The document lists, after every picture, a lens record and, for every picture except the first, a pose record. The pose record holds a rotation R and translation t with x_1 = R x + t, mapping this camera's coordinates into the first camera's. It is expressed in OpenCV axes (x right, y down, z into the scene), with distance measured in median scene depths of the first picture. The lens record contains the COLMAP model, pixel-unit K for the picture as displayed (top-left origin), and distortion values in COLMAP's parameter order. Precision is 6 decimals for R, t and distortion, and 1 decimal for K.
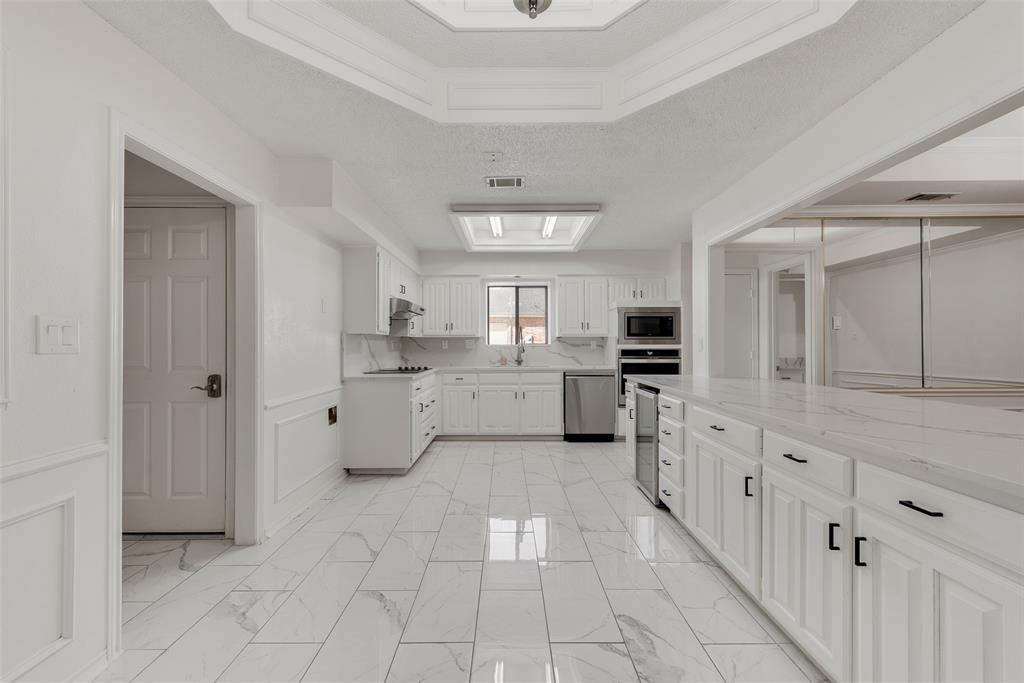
lens RADIAL K [[398.9, 0, 507.6], [0, 398.9, 328.0], [0, 0, 1]] dist [0.010476, -0.000273]
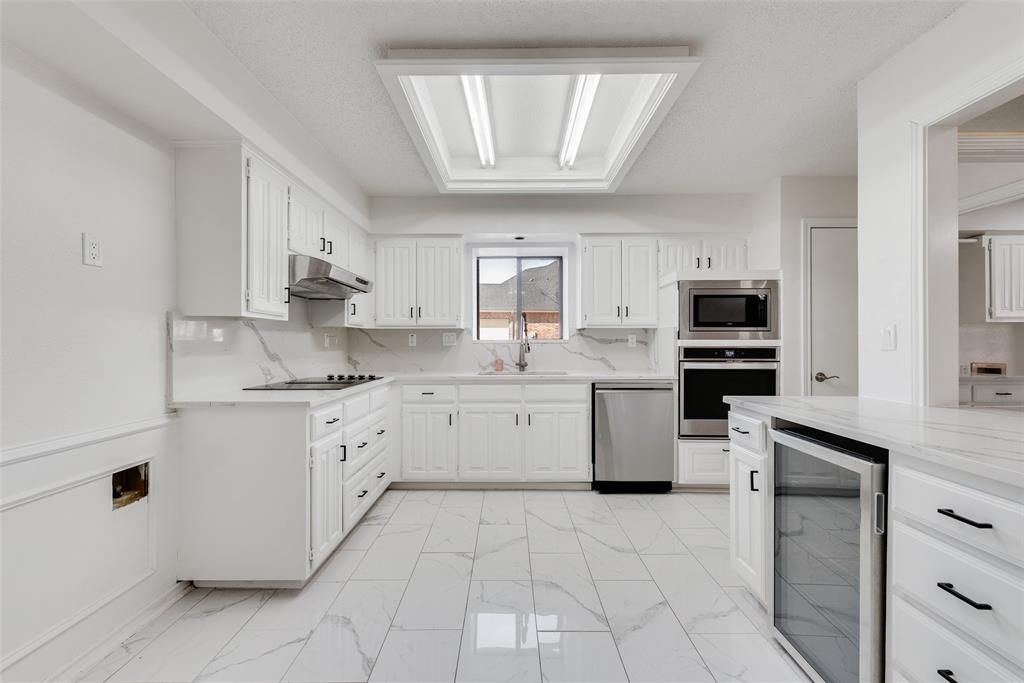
lens RADIAL K [[398.9, 0, 504.6], [0, 398.9, 340.2], [0, 0, 1]] dist [0.010476, -0.000273]
pose [[0.999820, 0.000792, -0.018977, 0.013268], [0.000000, 0.999130, 0.041697, 0.016488], [0.018994, -0.041690, 0.998950, 0.368751]]
